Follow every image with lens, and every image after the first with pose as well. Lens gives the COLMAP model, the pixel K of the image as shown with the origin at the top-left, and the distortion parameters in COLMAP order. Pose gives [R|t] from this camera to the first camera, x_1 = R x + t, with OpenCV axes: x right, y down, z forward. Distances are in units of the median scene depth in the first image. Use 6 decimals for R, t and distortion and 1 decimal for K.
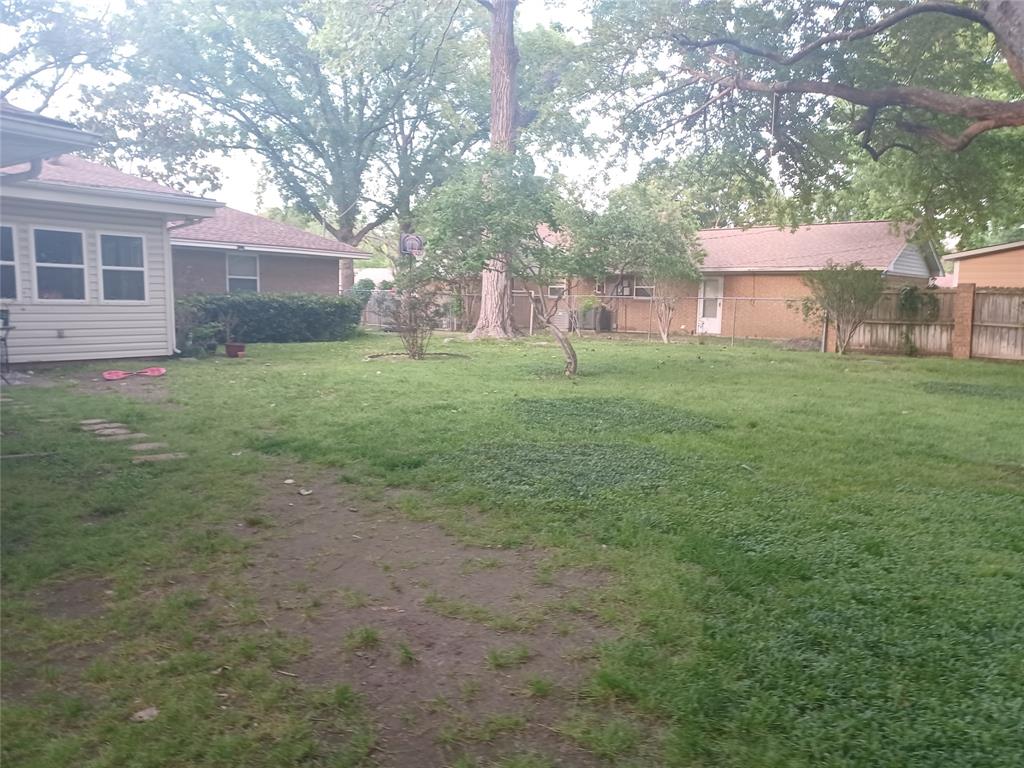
lens RADIAL K [[737.5, 0, 512.8], [0, 737.5, 382.5], [0, 0, 1]] dist [0.055799, -0.036120]
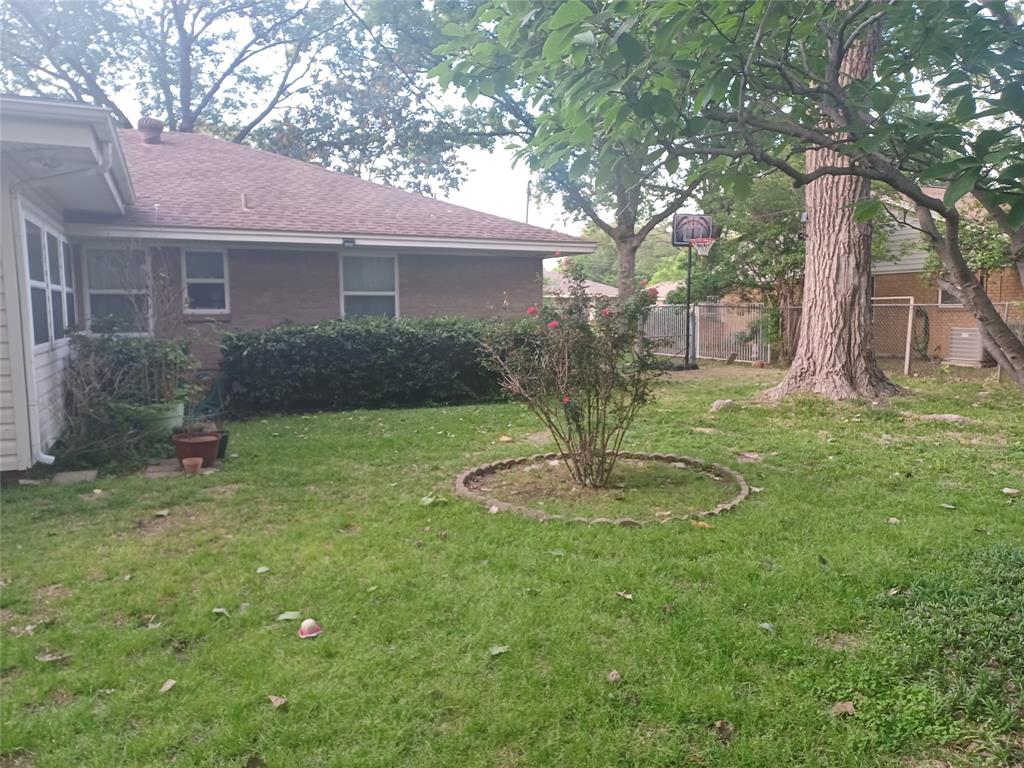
lens RADIAL K [[738.3, 0, 514.7], [0, 738.3, 386.4], [0, 0, 1]] dist [0.029785, 0.005268]
pose [[0.902149, 0.014776, -0.431171, -0.000440], [-0.020841, 0.999739, -0.009347, -0.058712], [0.430920, 0.017418, 0.902222, 0.476712]]
